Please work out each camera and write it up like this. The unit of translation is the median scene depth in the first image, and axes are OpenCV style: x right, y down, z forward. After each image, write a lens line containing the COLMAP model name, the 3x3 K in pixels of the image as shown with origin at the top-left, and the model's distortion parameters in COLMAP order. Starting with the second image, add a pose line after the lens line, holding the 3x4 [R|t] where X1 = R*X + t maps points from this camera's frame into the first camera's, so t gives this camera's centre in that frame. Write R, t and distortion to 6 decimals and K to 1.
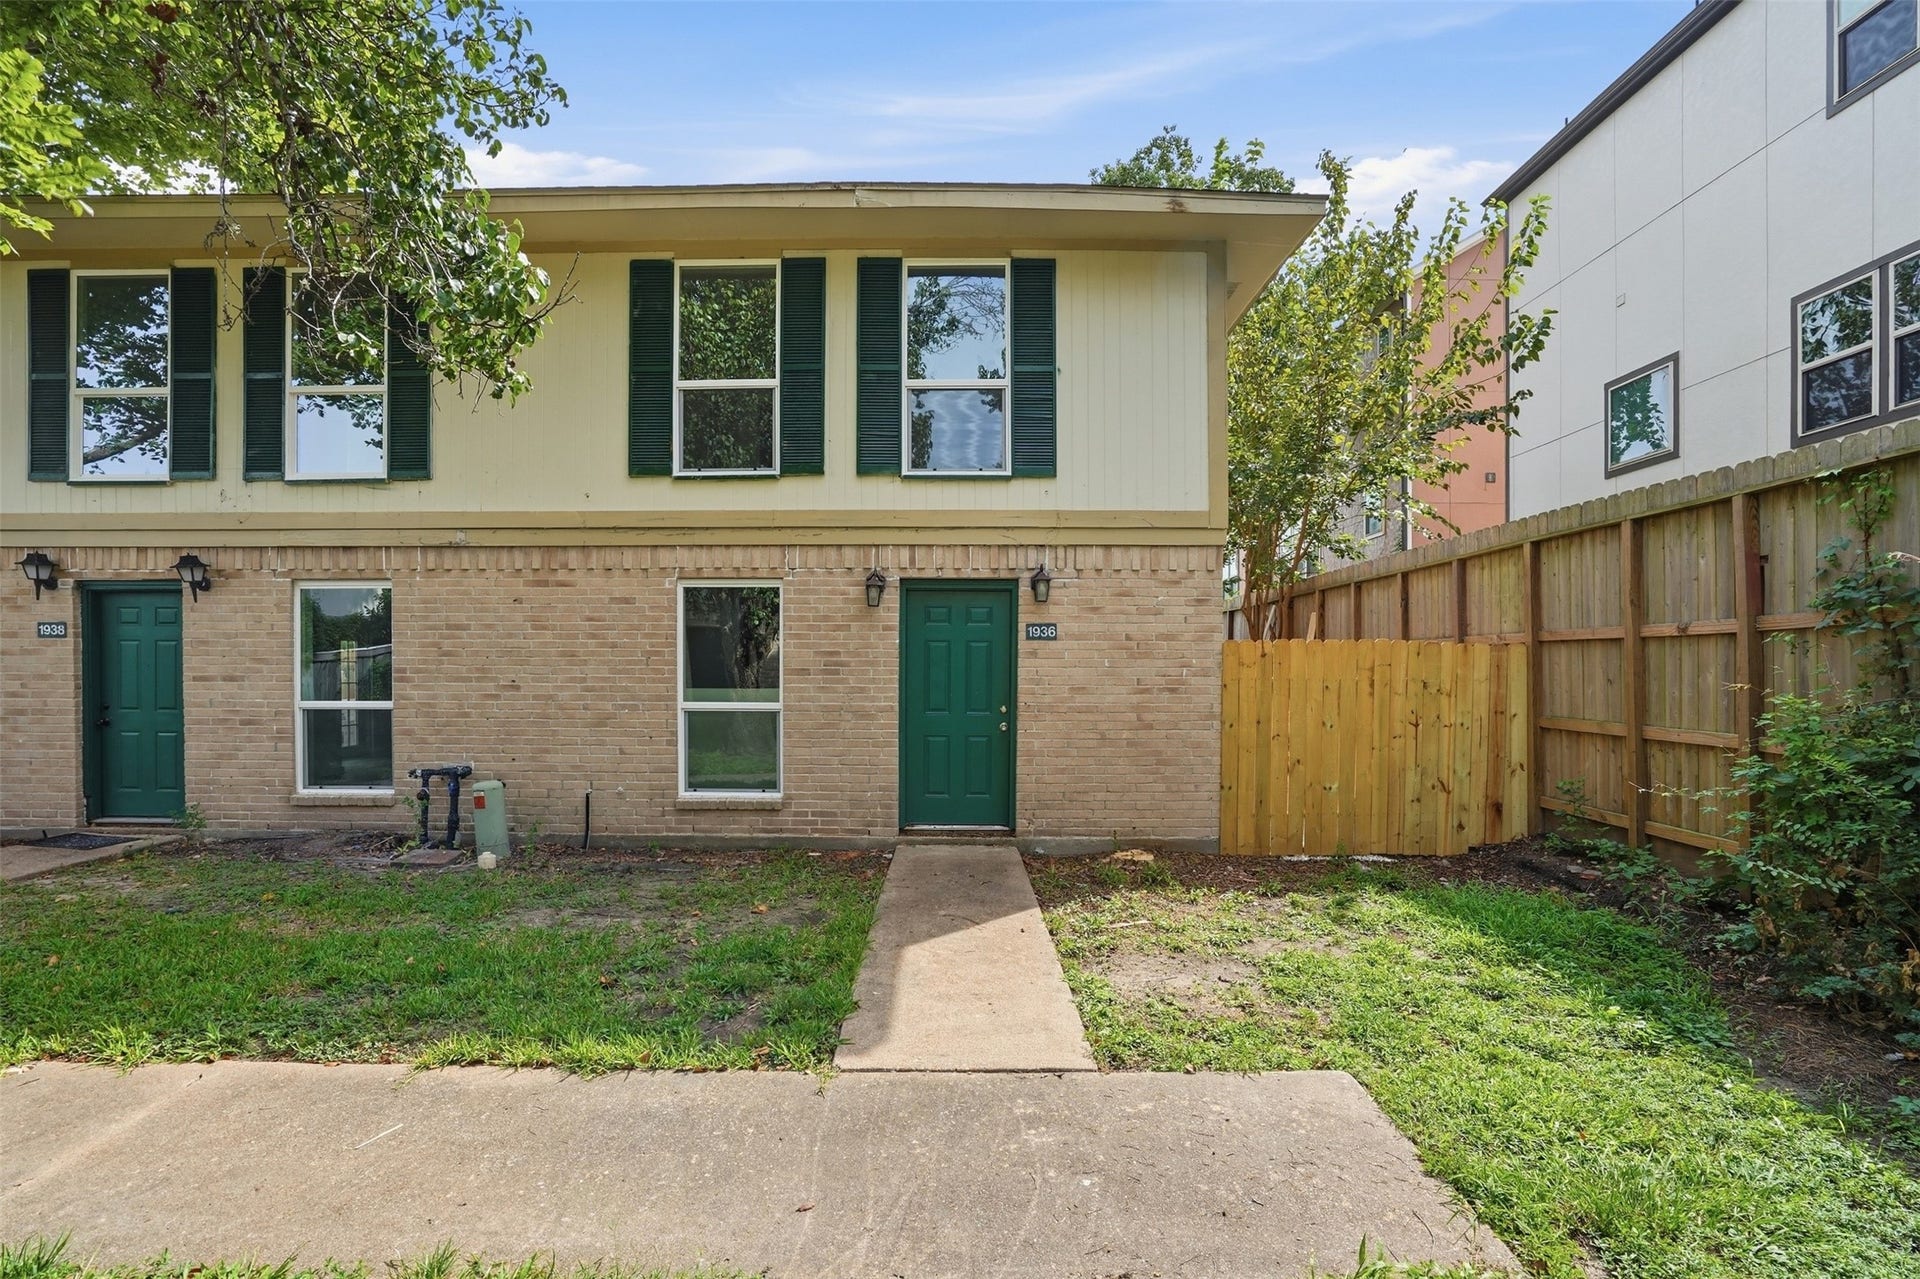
lens RADIAL K [[819.8, 0, 969.7], [0, 819.8, 686.7], [0, 0, 1]] dist [-0.035141, 0.004270]
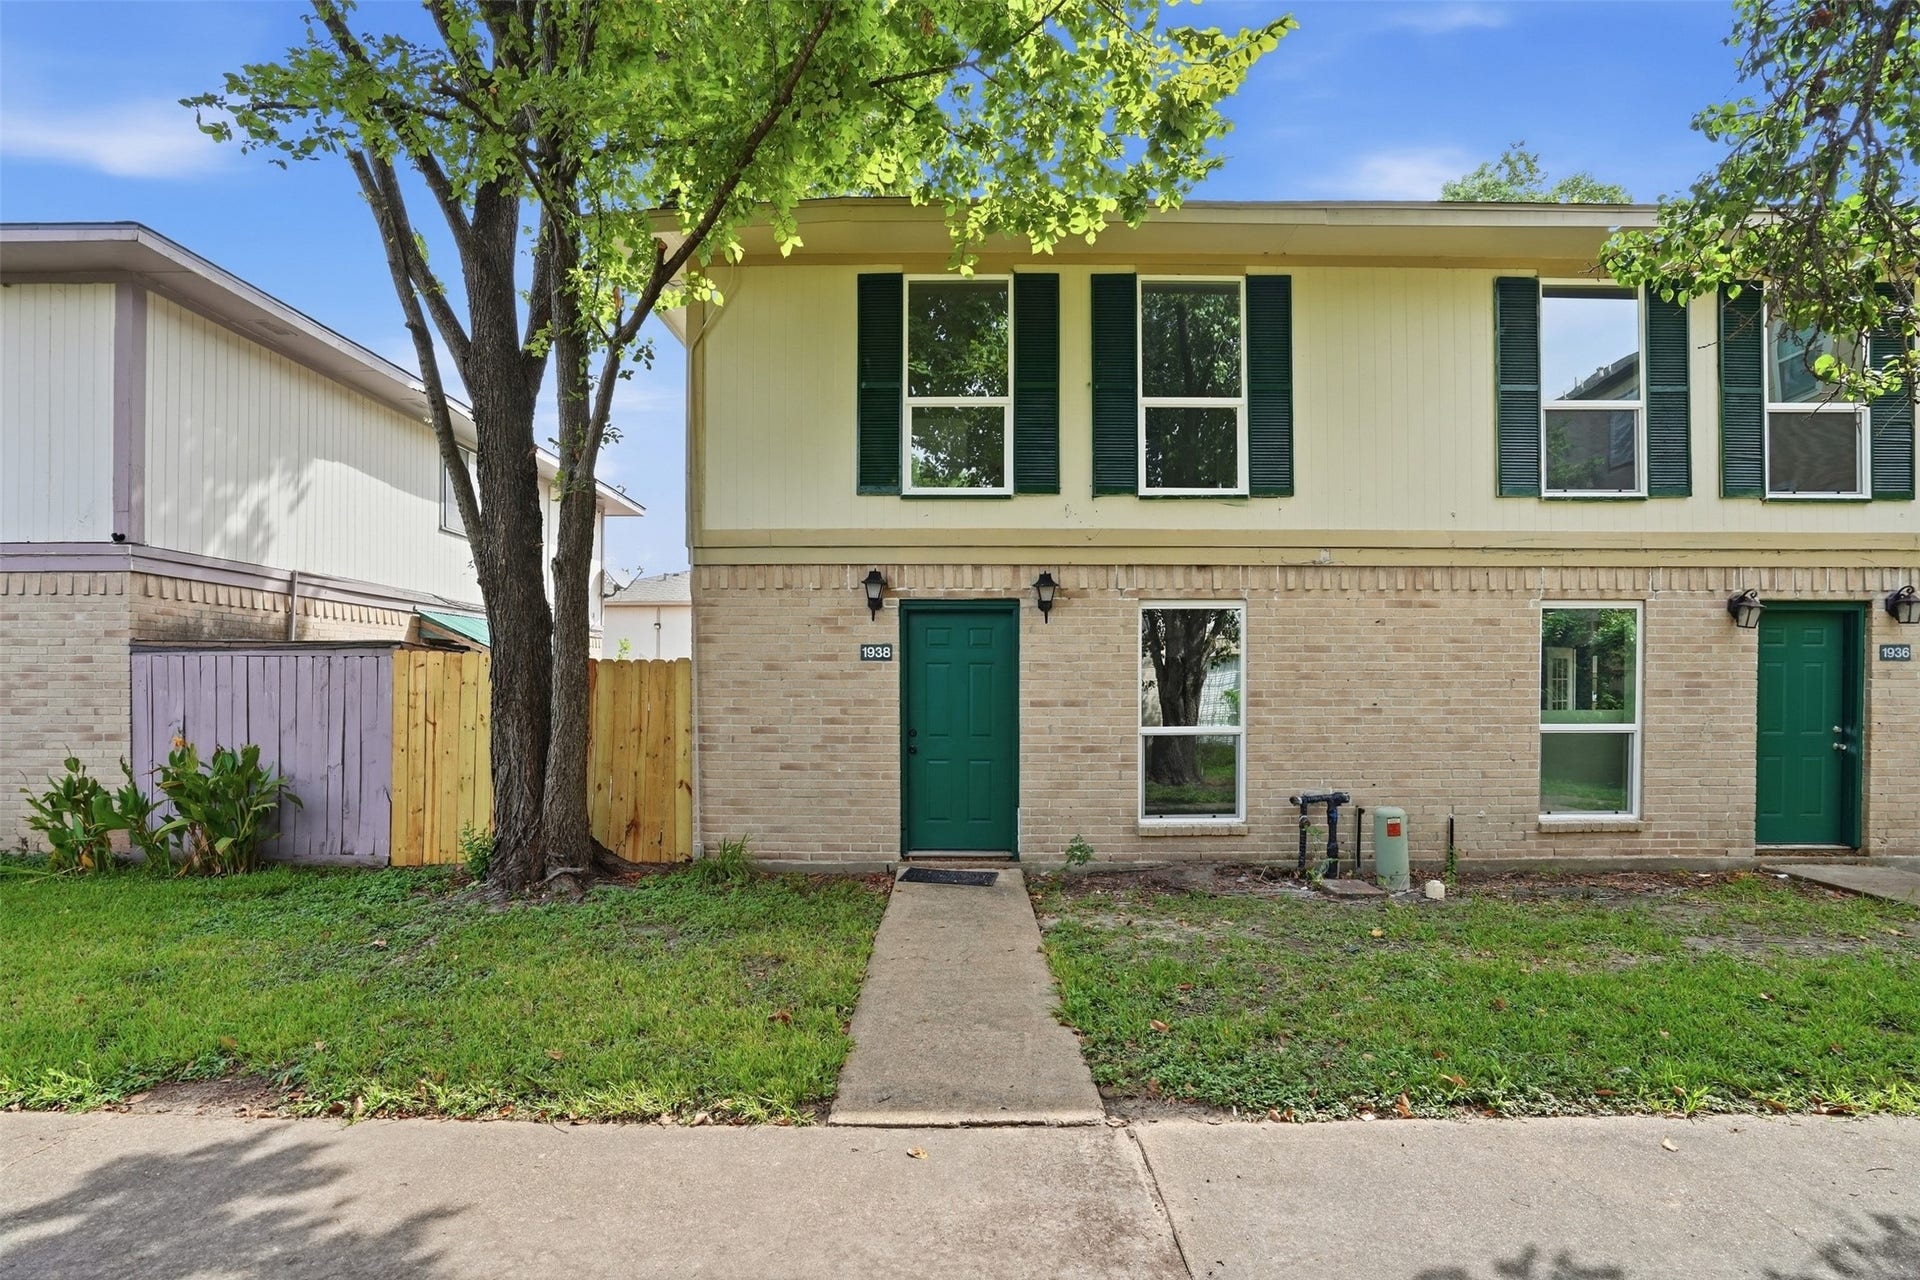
lens RADIAL K [[819.8, 0, 927.5], [0, 819.8, 696.7], [0, 0, 1]] dist [-0.035141, 0.004270]
pose [[0.999975, -0.005563, -0.004303, -1.099090], [0.005529, 0.999954, -0.007781, -0.011345], [0.004346, 0.007757, 0.999960, 0.021810]]
